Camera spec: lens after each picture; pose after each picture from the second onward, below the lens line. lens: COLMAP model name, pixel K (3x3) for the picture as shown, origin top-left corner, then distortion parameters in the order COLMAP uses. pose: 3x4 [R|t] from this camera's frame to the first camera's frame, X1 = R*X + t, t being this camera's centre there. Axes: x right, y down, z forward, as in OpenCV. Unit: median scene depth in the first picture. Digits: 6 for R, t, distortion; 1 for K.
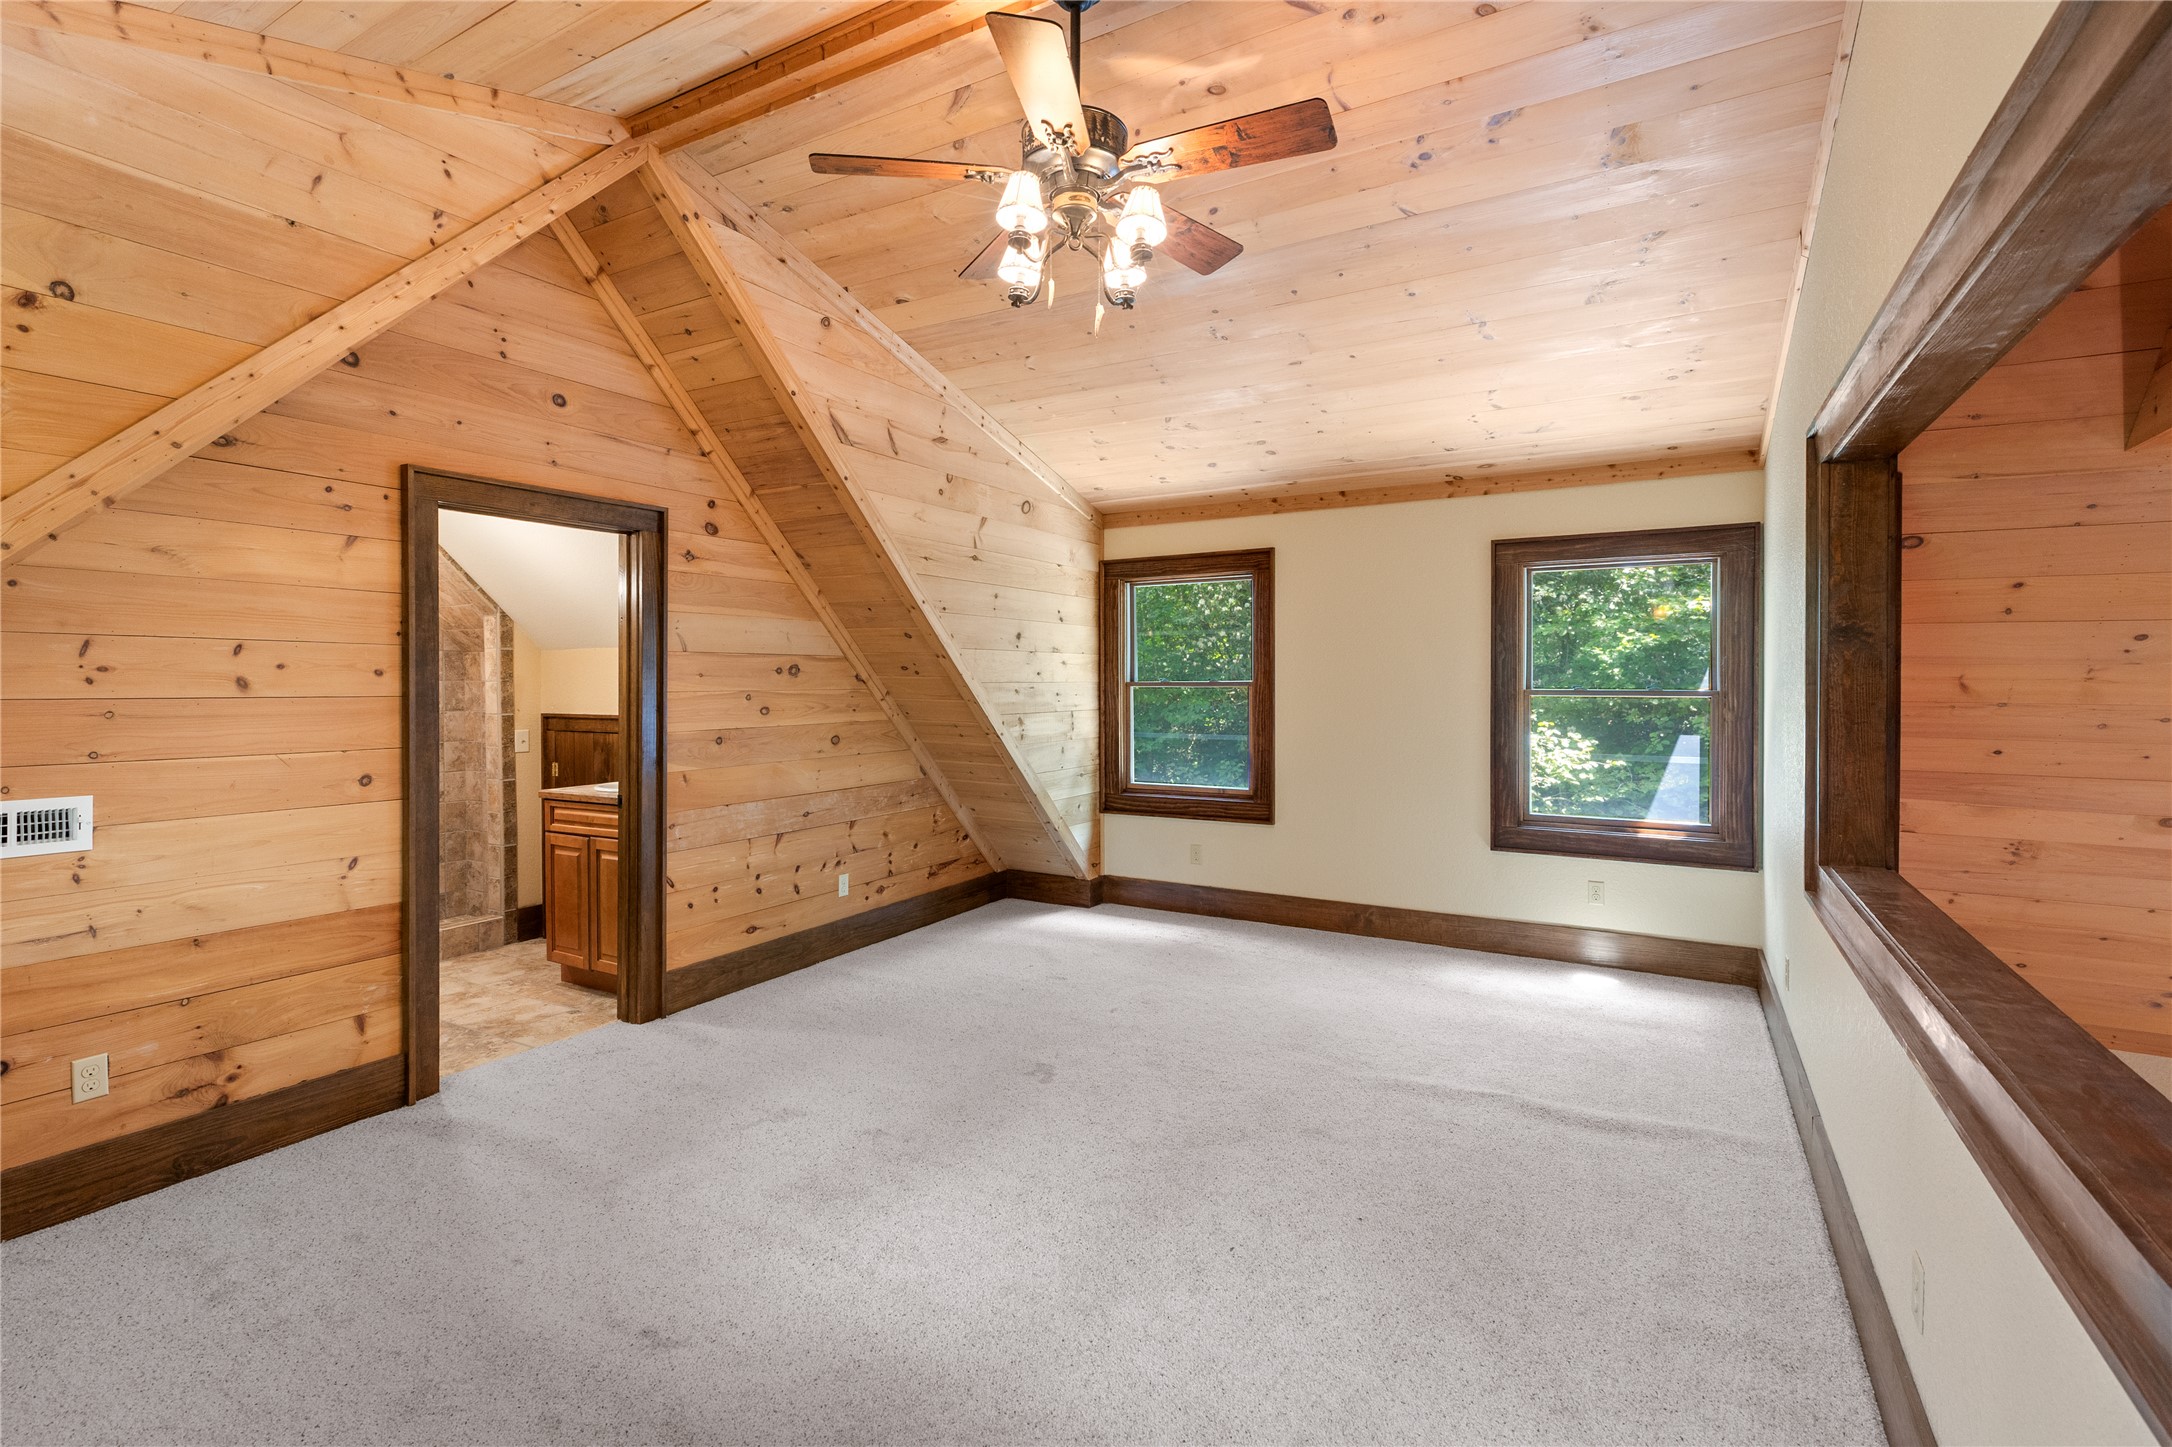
lens RADIAL K [[975.7, 0, 1082.2], [0, 975.7, 707.9], [0, 0, 1]] dist [0.001754, 0.000081]
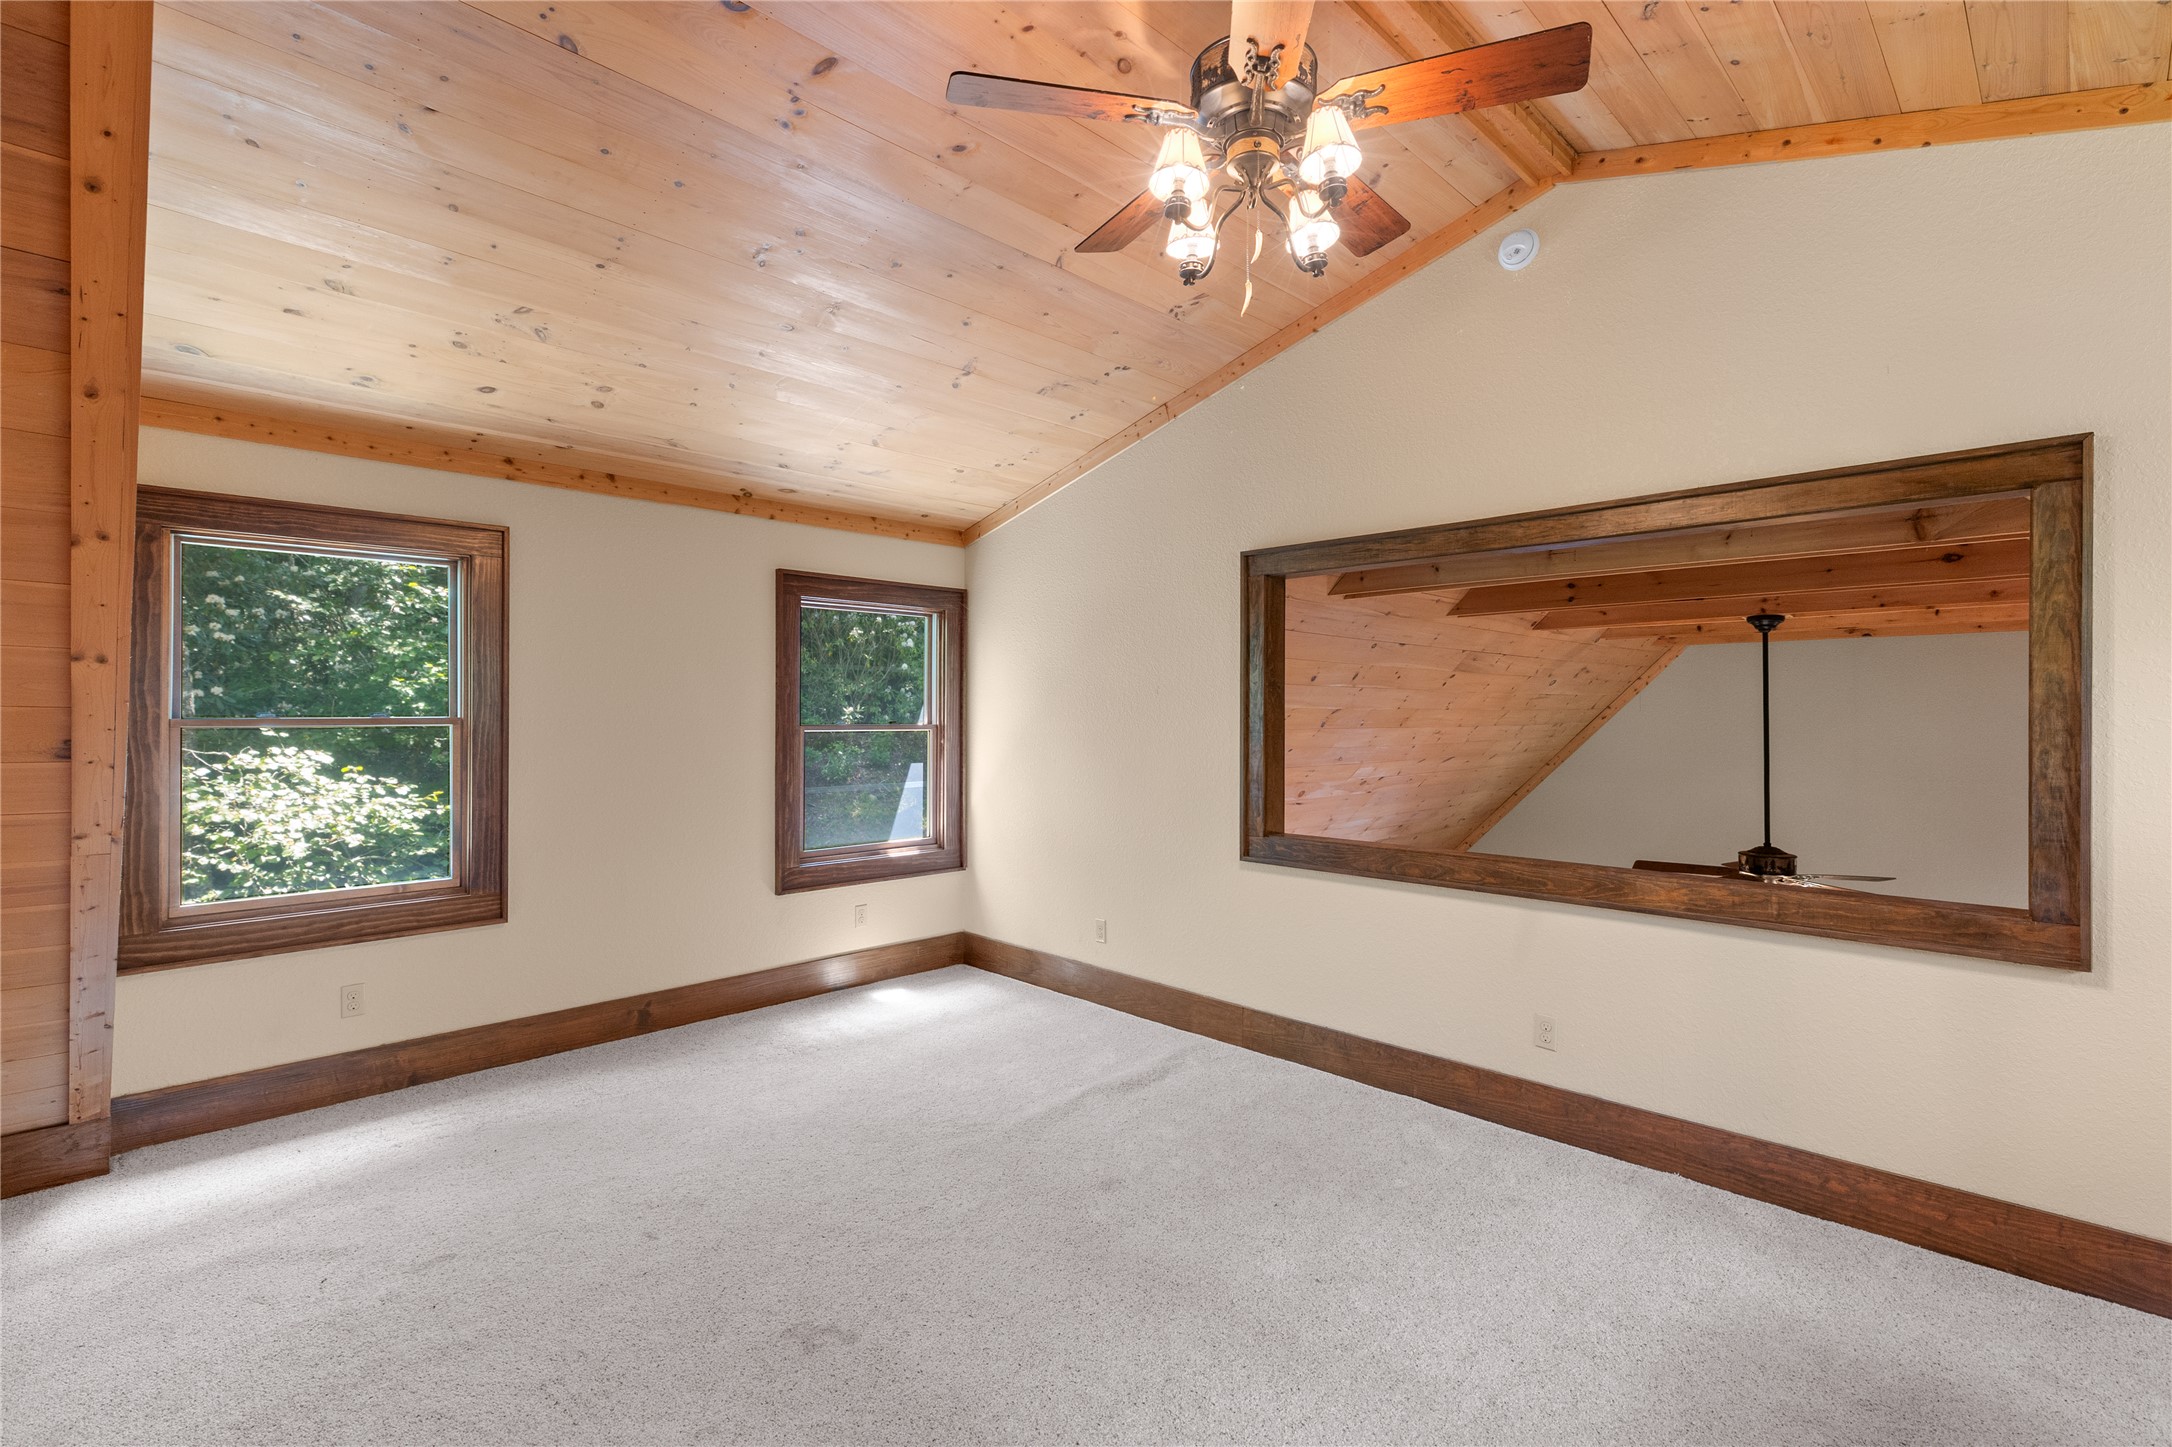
lens RADIAL K [[993.1, 0, 1086.0], [0, 993.1, 723.5], [0, 0, 1]] dist [-0.001777, -0.000106]
pose [[0.245945, -0.007155, 0.969257, -0.223928], [0.027010, 0.999635, 0.000526, -0.006791], [-0.968907, 0.026050, 0.246049, 0.239744]]
